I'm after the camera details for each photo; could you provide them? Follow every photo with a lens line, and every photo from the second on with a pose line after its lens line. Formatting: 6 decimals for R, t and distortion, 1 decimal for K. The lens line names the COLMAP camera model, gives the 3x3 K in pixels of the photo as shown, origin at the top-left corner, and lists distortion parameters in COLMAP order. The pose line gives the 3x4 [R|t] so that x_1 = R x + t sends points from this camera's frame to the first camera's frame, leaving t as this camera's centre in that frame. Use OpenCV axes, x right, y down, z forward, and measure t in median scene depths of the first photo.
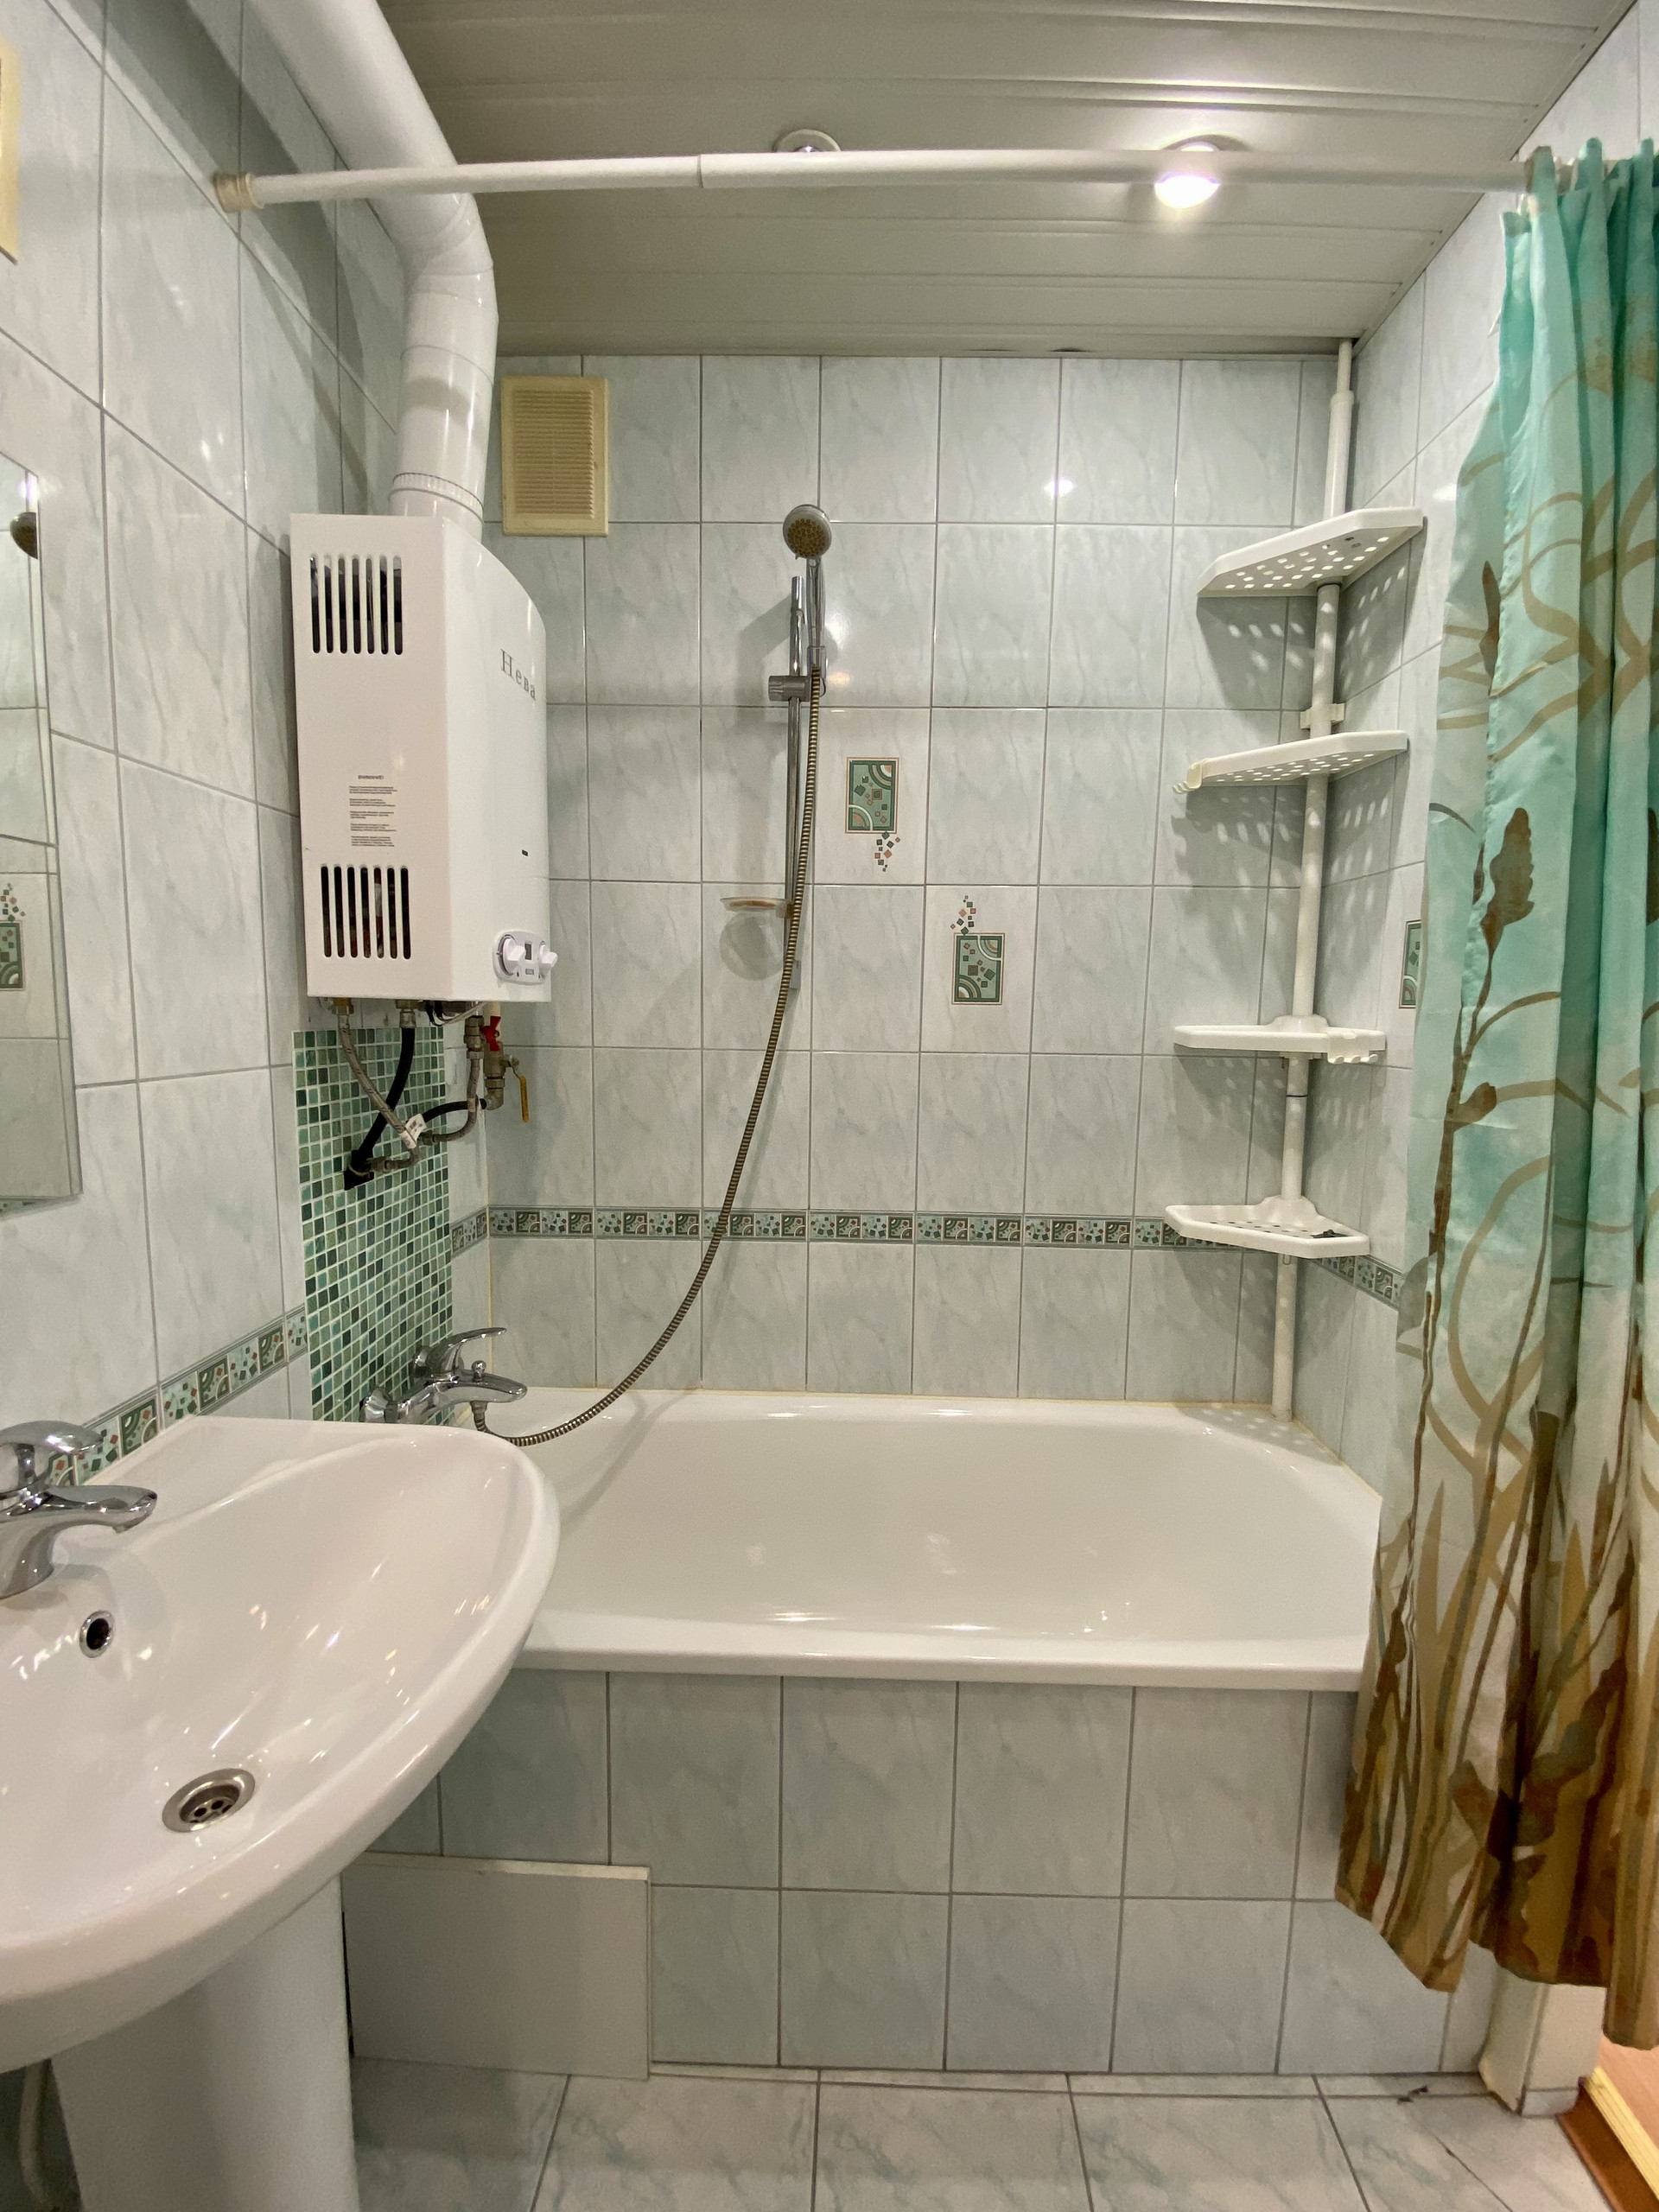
lens RADIAL K [[902.9, 0, 825.1], [0, 902.9, 1097.0], [0, 0, 1]] dist [0.014684, -0.014656]
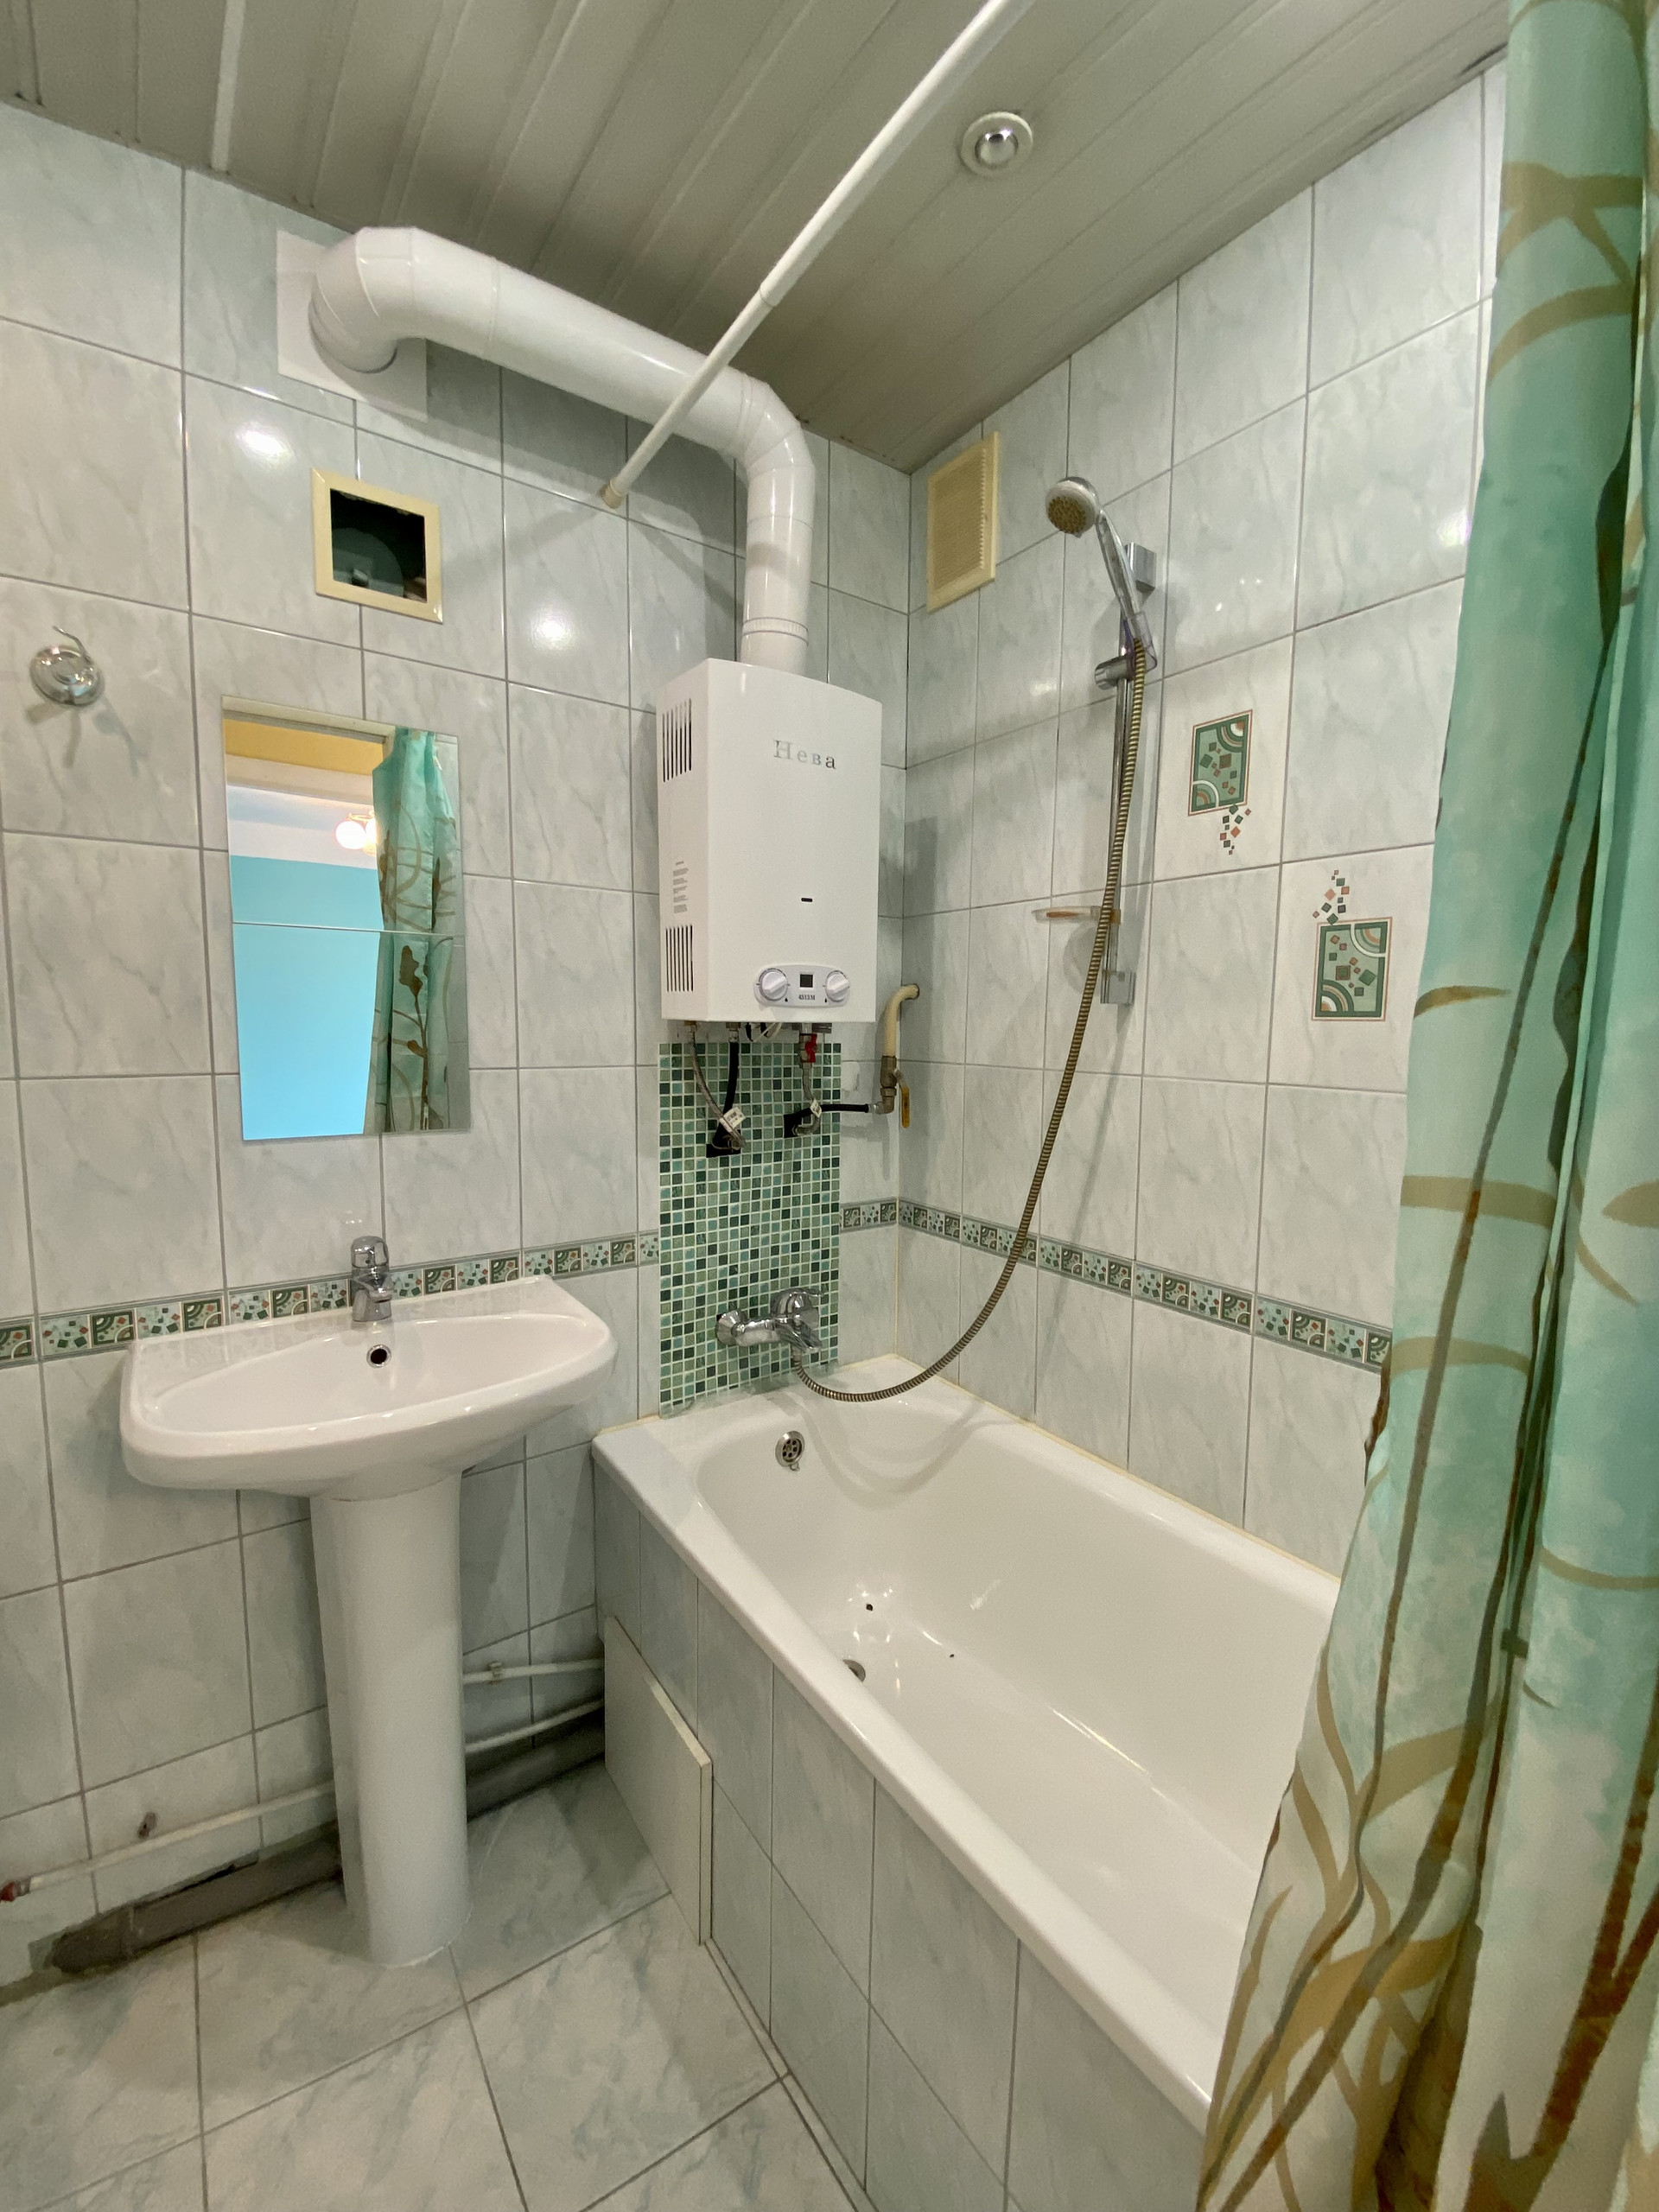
lens RADIAL K [[902.9, 0, 832.1], [0, 902.9, 1092.6], [0, 0, 1]] dist [0.014684, -0.014656]
pose [[0.570637, 0.057765, -0.819168, 0.537221], [-0.080984, 0.996619, 0.013865, -0.023965], [0.817199, 0.058427, 0.573386, 0.270909]]
